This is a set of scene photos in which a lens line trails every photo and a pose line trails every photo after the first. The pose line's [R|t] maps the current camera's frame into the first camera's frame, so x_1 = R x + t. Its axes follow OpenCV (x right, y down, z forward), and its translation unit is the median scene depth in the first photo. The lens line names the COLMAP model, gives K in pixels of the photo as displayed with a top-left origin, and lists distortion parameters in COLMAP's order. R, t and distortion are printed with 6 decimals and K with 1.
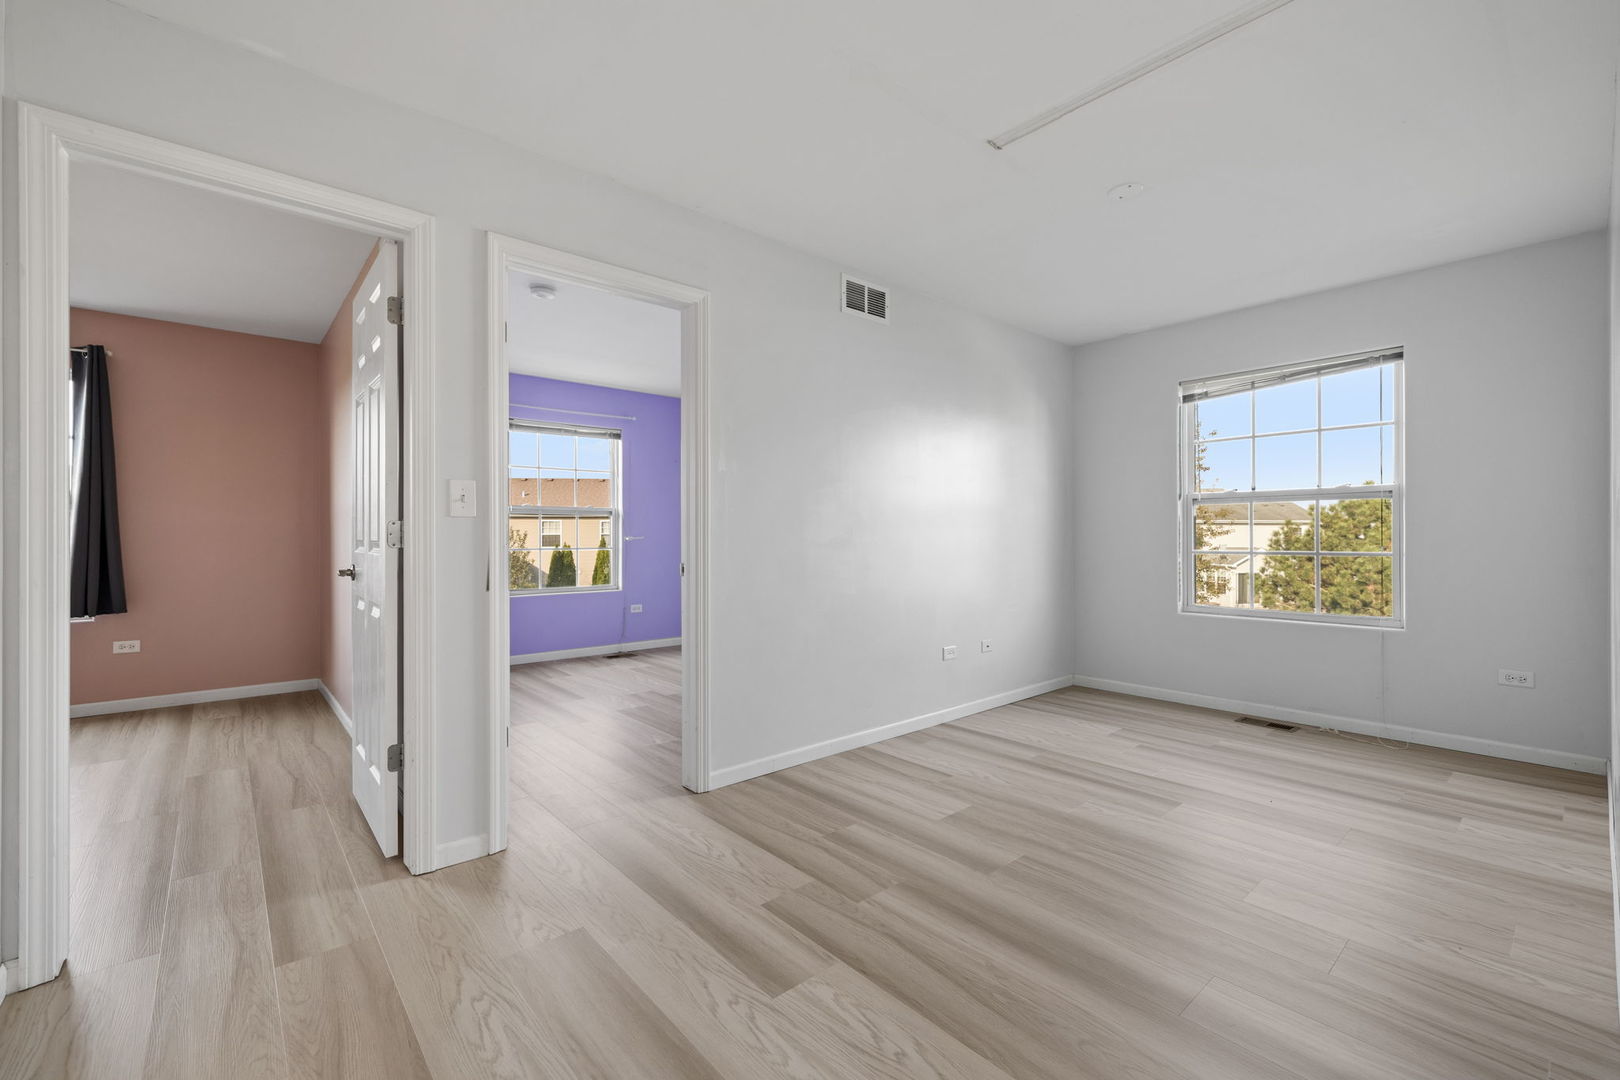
lens RADIAL K [[677.7, 0, 810.0], [0, 677.7, 540.0], [0, 0, 1]] dist [0.002203, 0.000089]
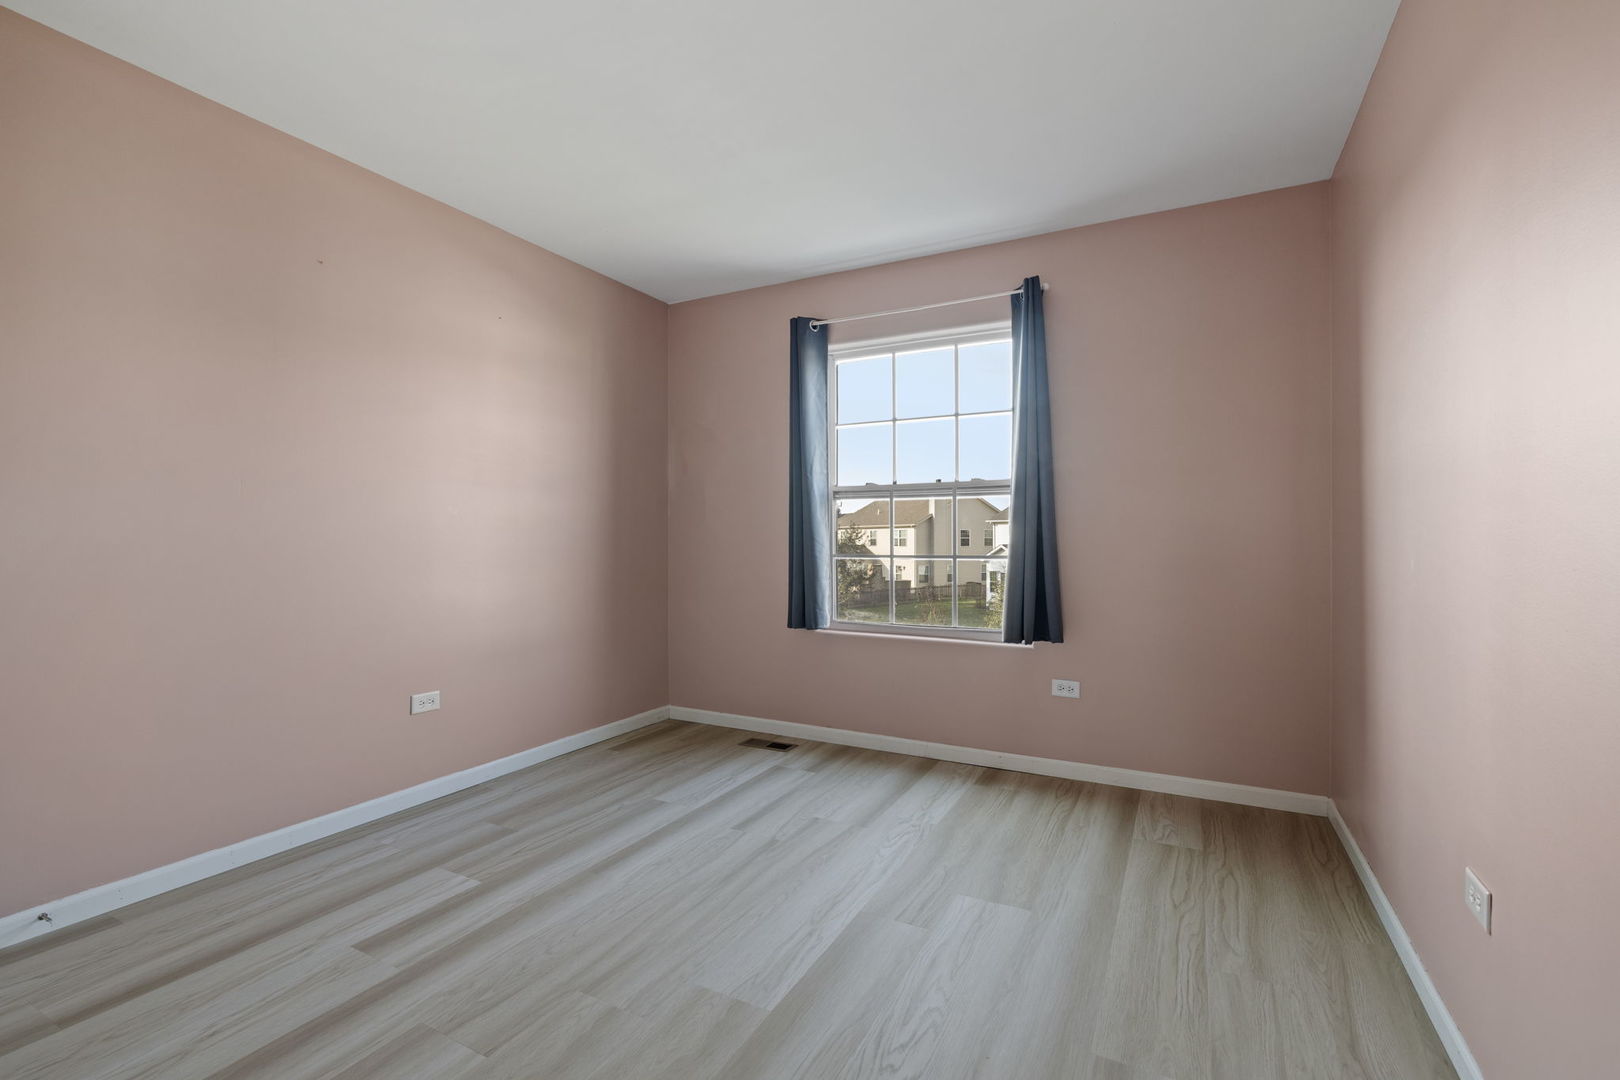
lens RADIAL K [[699.7, 0, 812.8], [0, 699.7, 532.3], [0, 0, 1]] dist [0.000839, 0.000184]
pose [[0.350400, -0.008139, -0.936565, -0.402643], [-0.005753, 0.999925, -0.010842, -0.000181], [0.936583, 0.009187, 0.350327, 0.488151]]
